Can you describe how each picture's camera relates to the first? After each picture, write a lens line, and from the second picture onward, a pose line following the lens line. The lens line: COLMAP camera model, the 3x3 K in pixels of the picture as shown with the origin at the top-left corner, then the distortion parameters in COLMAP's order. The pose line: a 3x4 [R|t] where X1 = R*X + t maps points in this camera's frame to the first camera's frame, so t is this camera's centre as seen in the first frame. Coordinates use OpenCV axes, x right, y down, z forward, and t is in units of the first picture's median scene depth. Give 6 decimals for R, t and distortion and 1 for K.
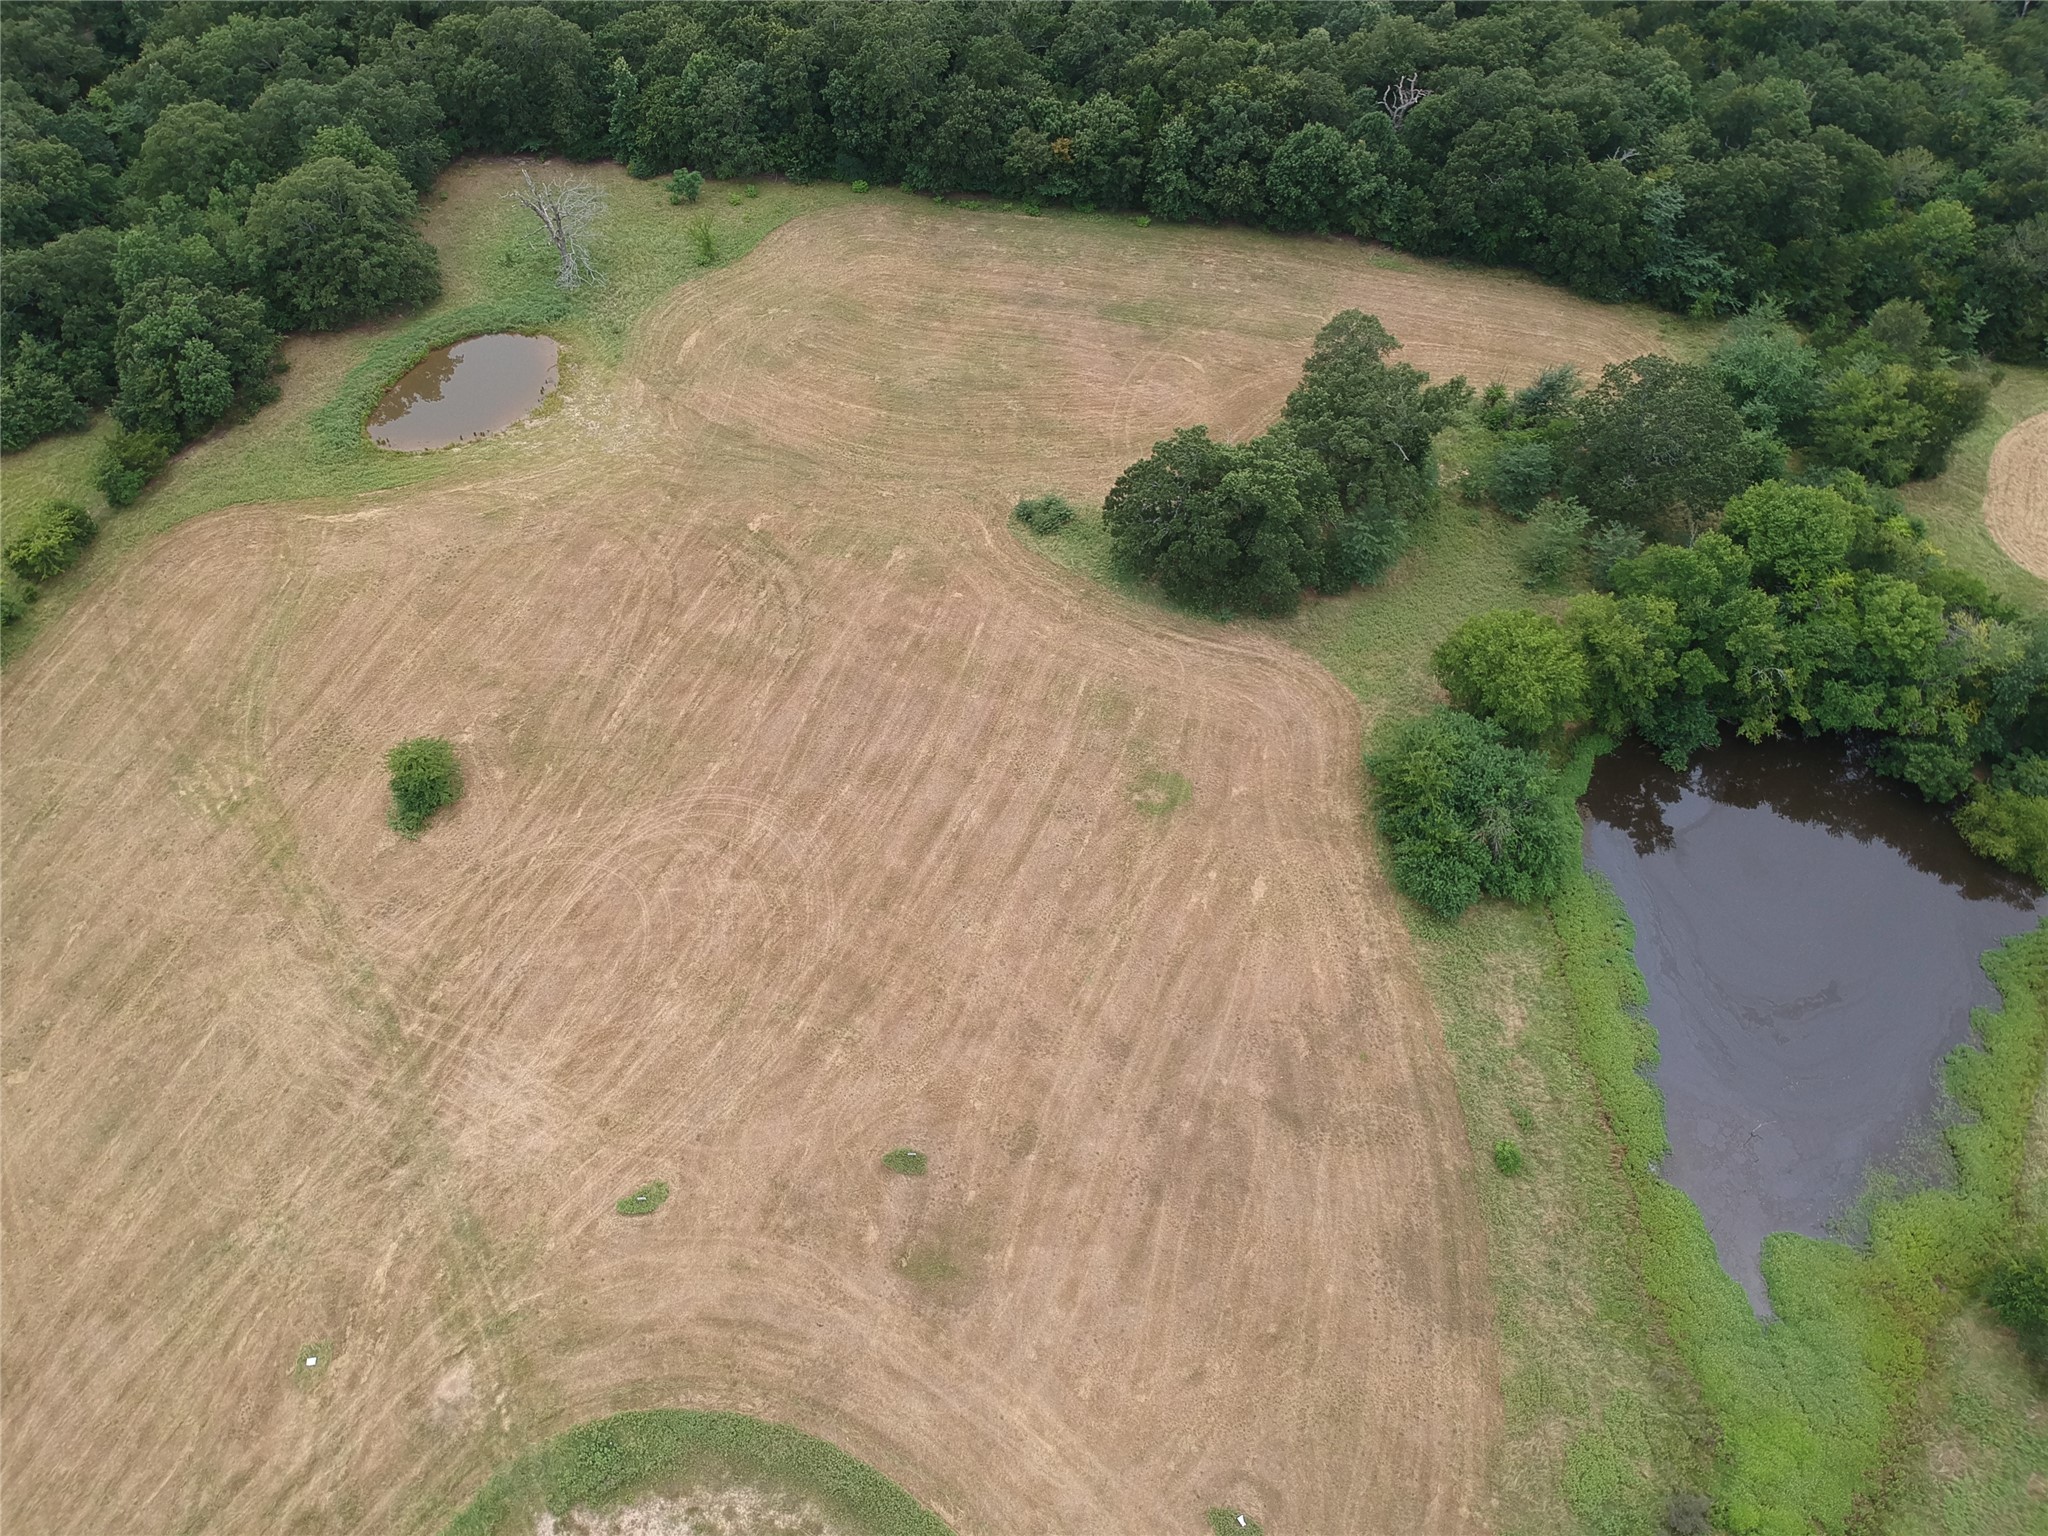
lens RADIAL K [[1502.7, 0, 1017.5], [0, 1502.7, 747.6], [0, 0, 1]] dist [0.077442, -0.152638]
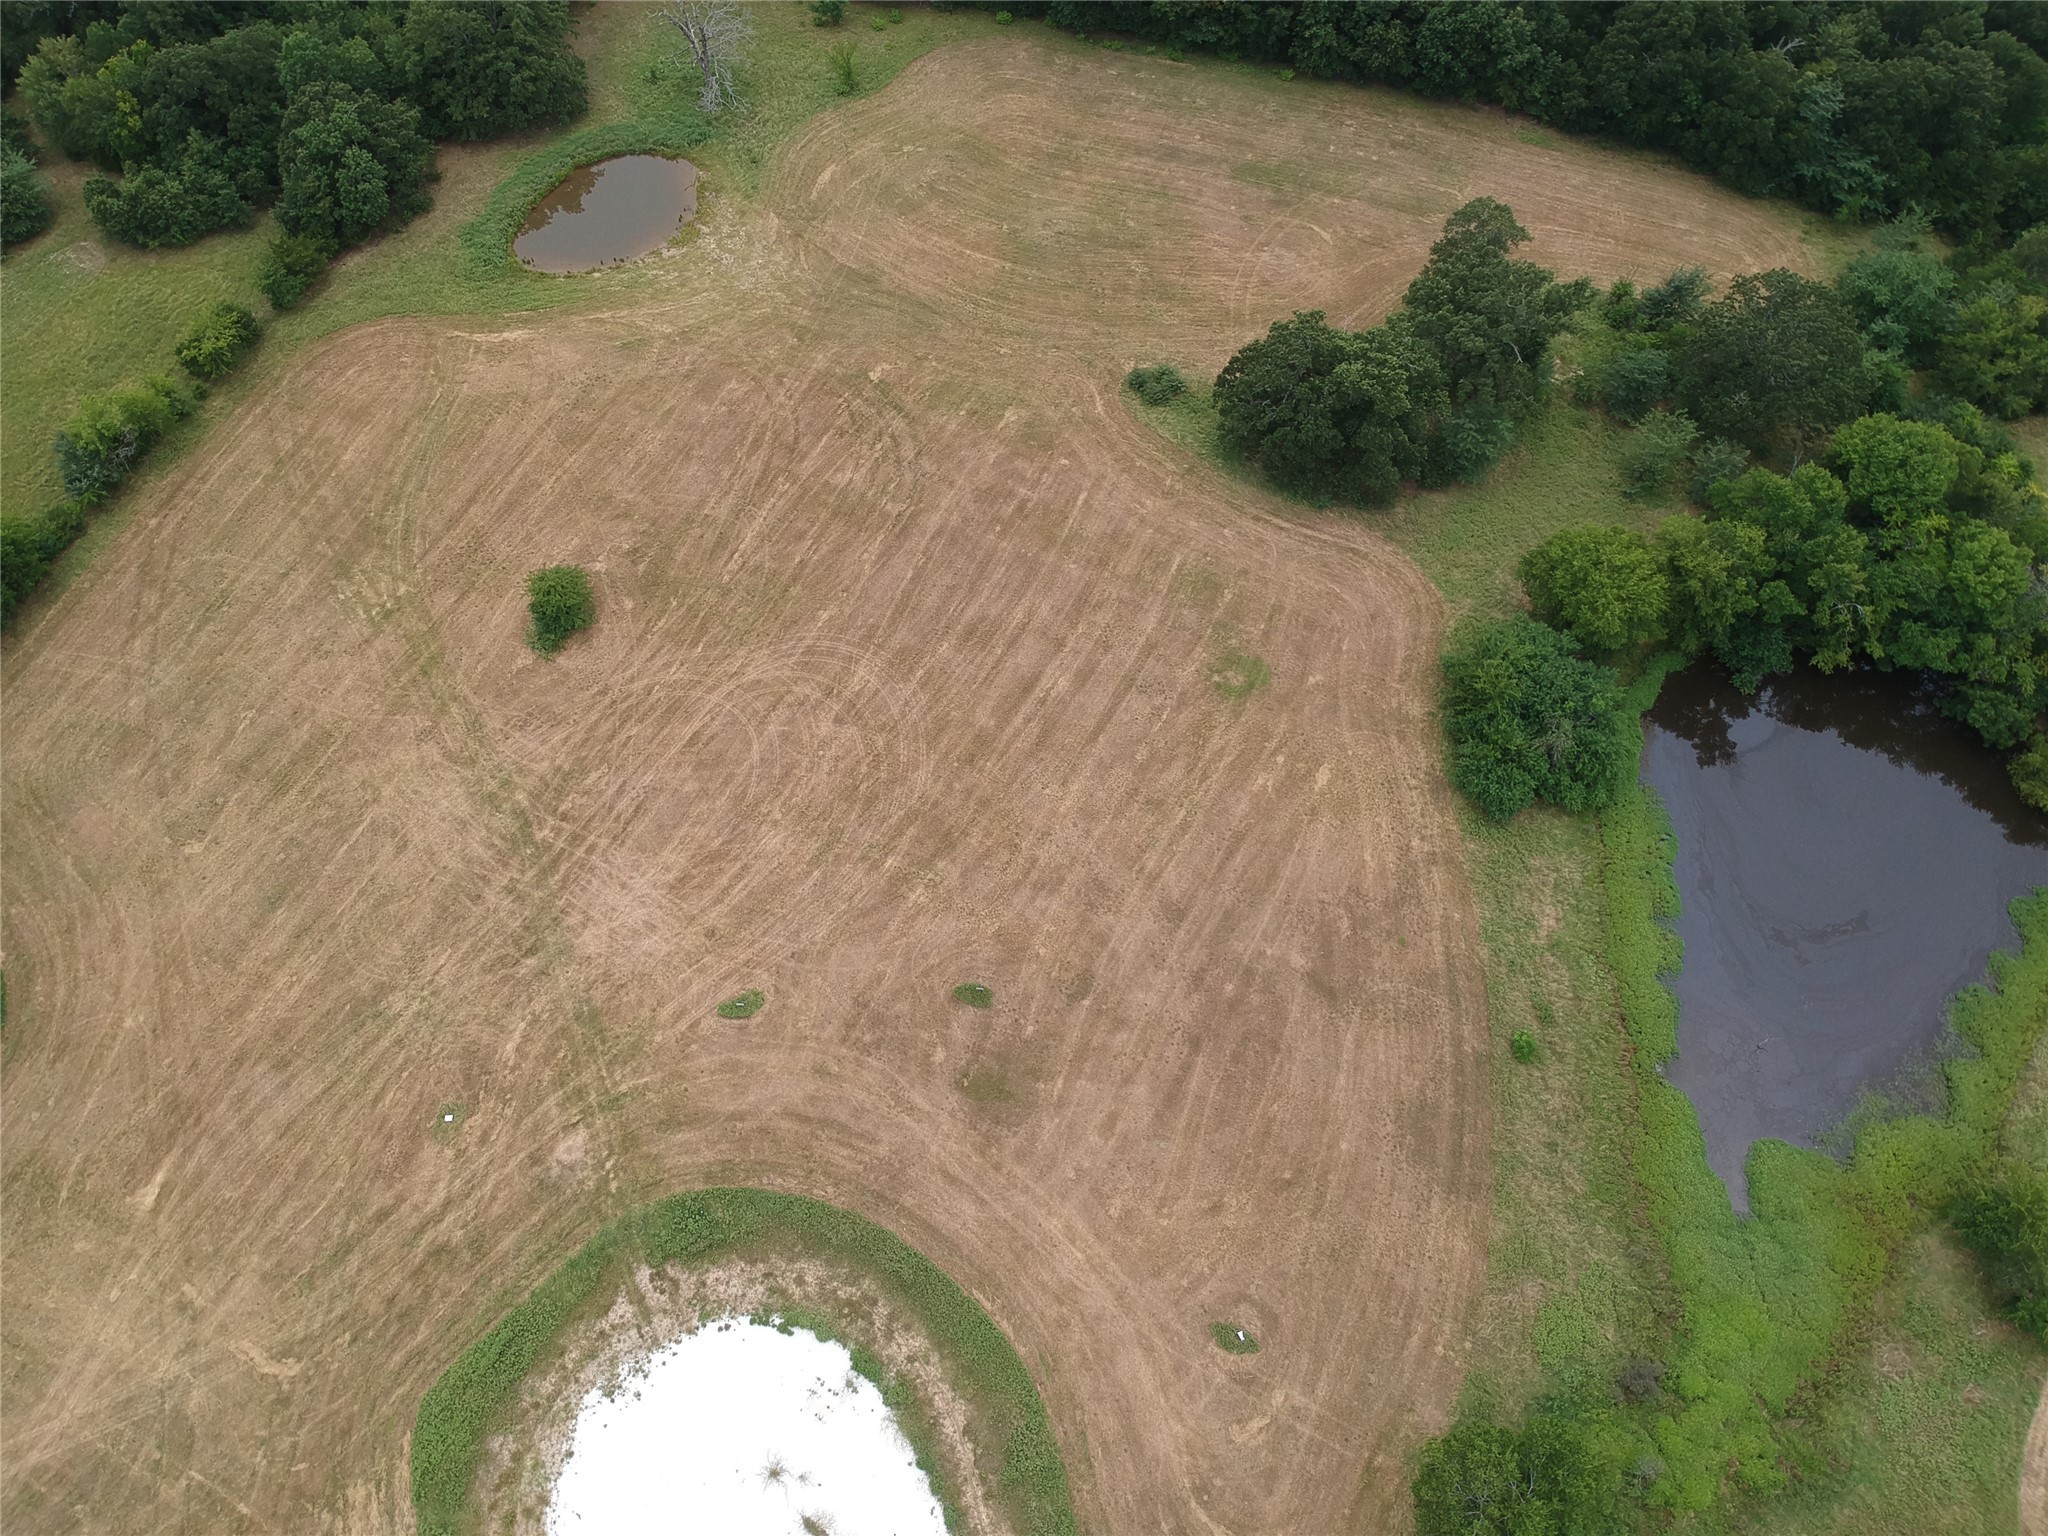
lens RADIAL K [[1502.7, 0, 1018.3], [0, 1502.7, 746.8], [0, 0, 1]] dist [0.077442, -0.152638]
pose [[0.994542, 0.089623, -0.053416, 0.001536], [-0.081840, 0.987679, 0.133385, -0.050064], [0.064712, -0.128285, 0.989624, -0.063389]]
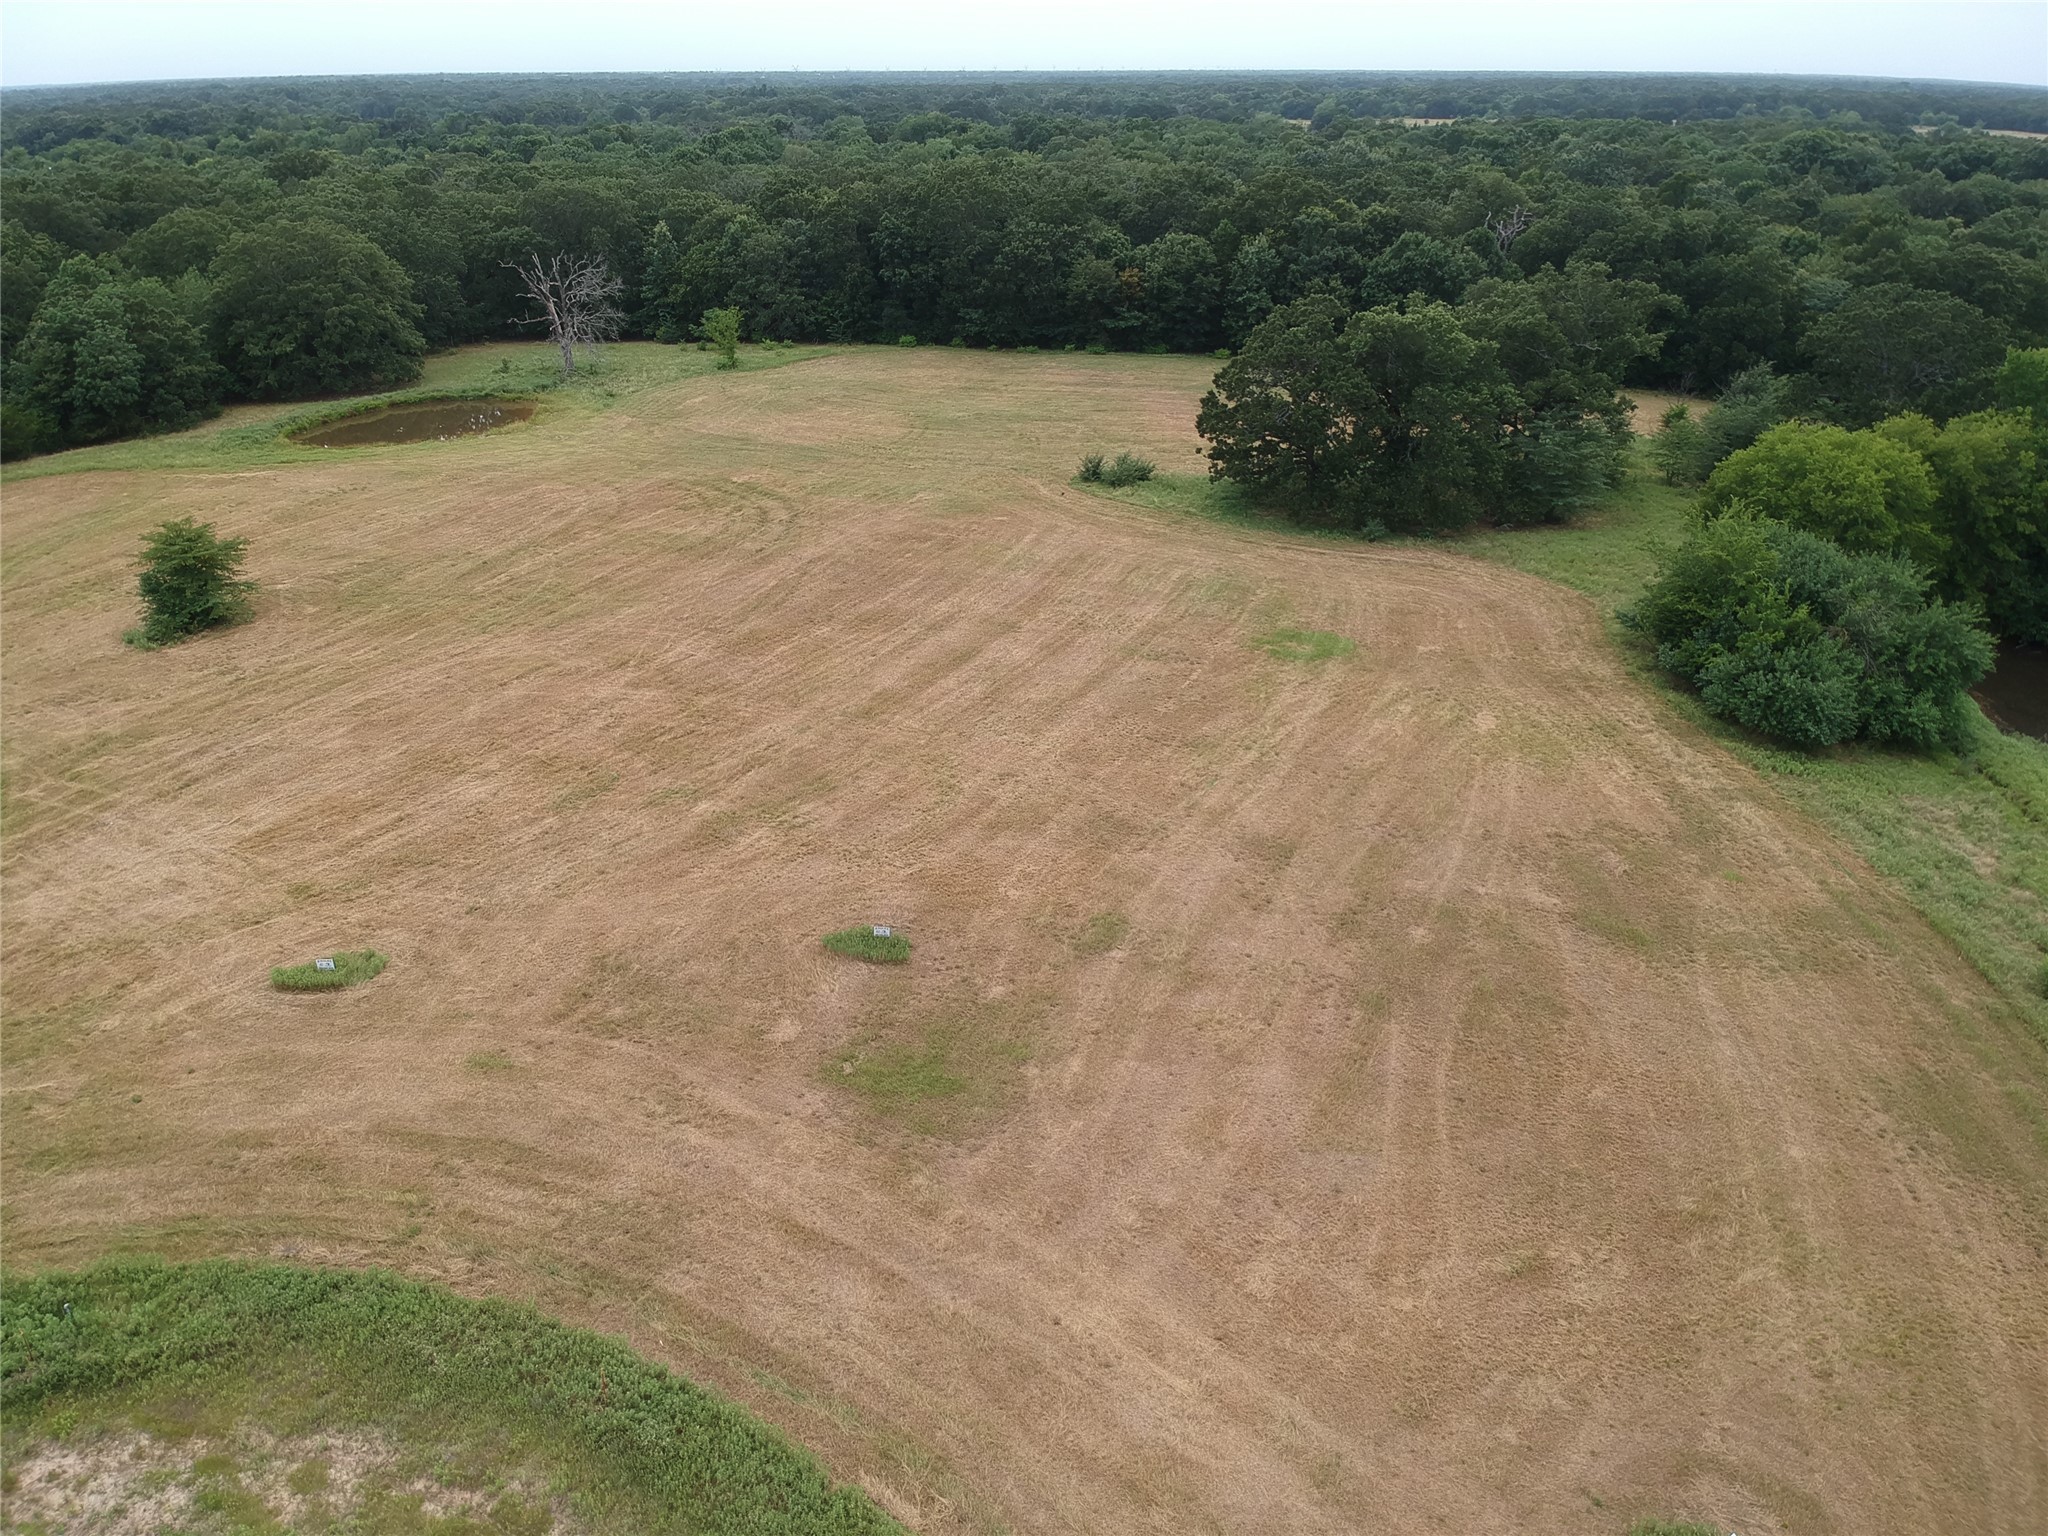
lens RADIAL K [[1502.7, 0, 1017.4], [0, 1502.7, 758.1], [0, 0, 1]] dist [0.077442, -0.152638]
pose [[0.999344, 0.007902, -0.035332, -0.005995], [-0.022319, 0.902871, -0.429331, 0.371312], [0.028508, 0.429838, 0.902456, 0.448048]]
